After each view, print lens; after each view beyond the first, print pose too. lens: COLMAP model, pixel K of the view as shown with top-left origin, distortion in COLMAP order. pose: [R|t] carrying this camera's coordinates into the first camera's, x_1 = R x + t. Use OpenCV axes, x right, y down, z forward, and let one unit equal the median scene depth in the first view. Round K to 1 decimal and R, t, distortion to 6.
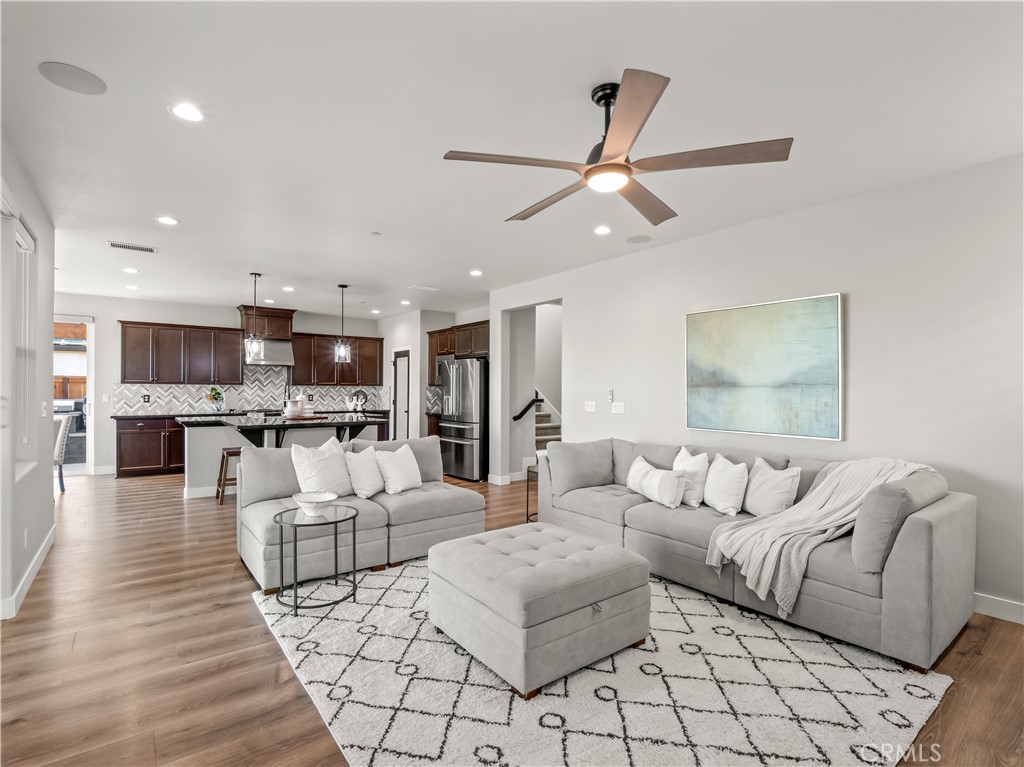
lens RADIAL K [[499.8, 0, 510.5], [0, 499.8, 387.8], [0, 0, 1]] dist [-0.028218, 0.007572]
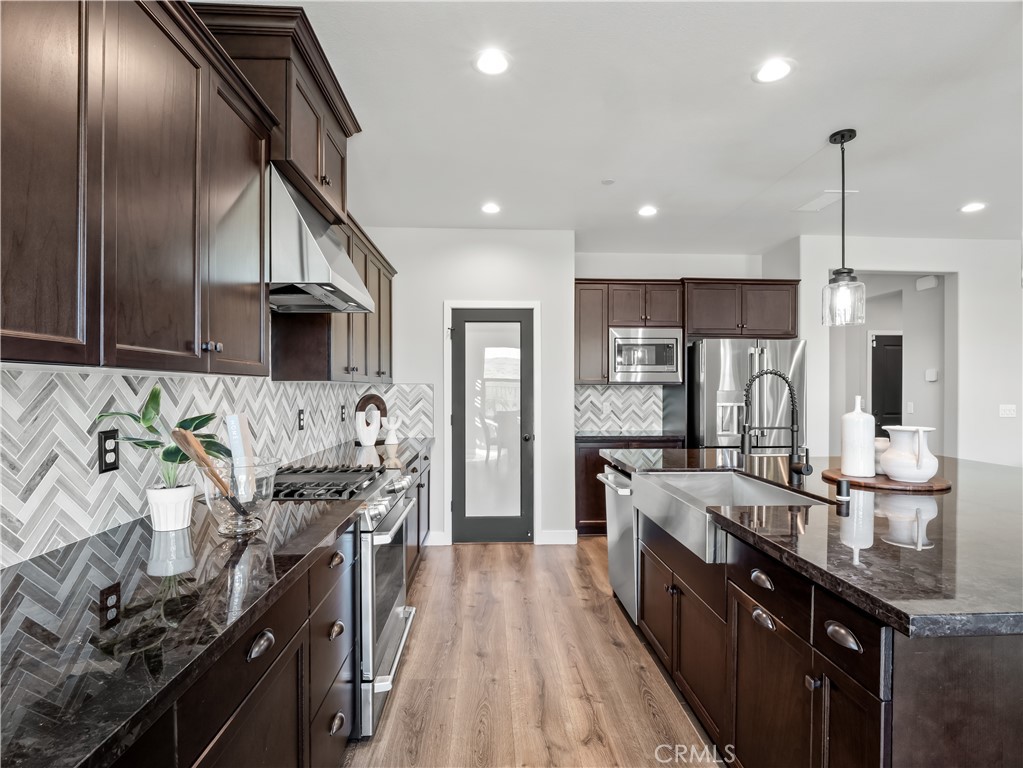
lens RADIAL K [[515.8, 0, 508.1], [0, 515.8, 390.3], [0, 0, 1]] dist [-0.001878, -0.000961]
pose [[0.573334, -0.005608, 0.819303, -0.677553], [-0.001642, 0.999967, 0.007993, -0.001341], [-0.819320, -0.005928, 0.573305, 0.795308]]
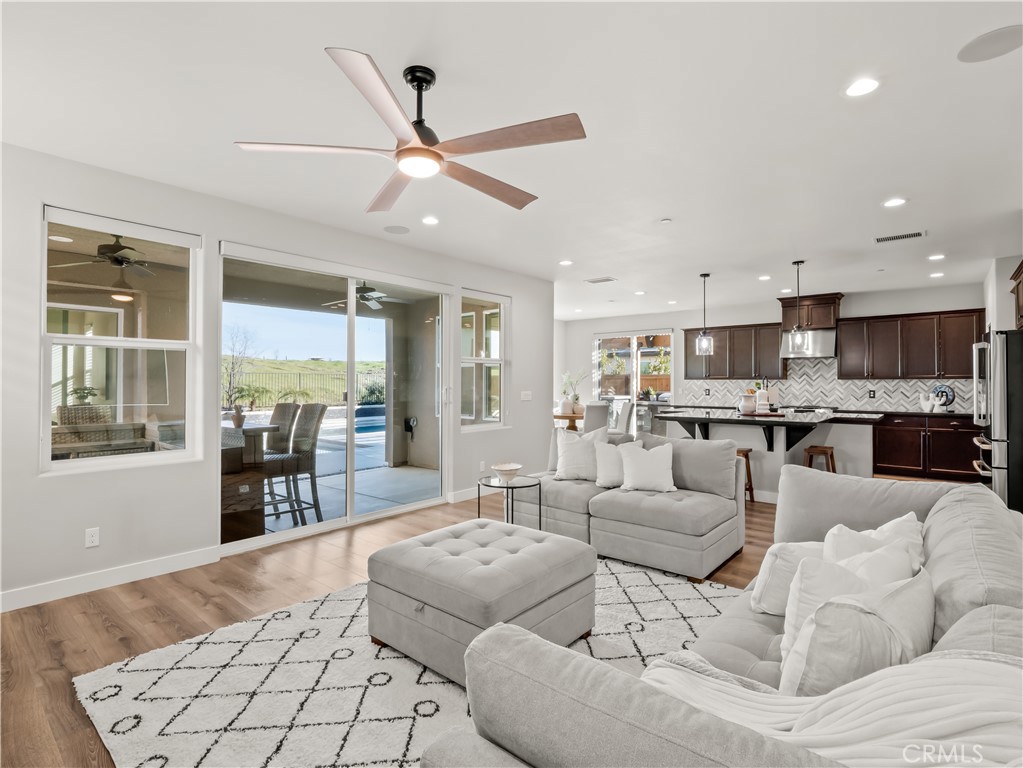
lens RADIAL K [[506.5, 0, 509.3], [0, 506.5, 380.1], [0, 0, 1]] dist [-0.001508, 0.000083]
pose [[0.209889, -0.009976, -0.977674, 0.333838], [0.004356, 0.999948, -0.009269, 0.002399], [0.977715, -0.002313, 0.209922, 0.272065]]
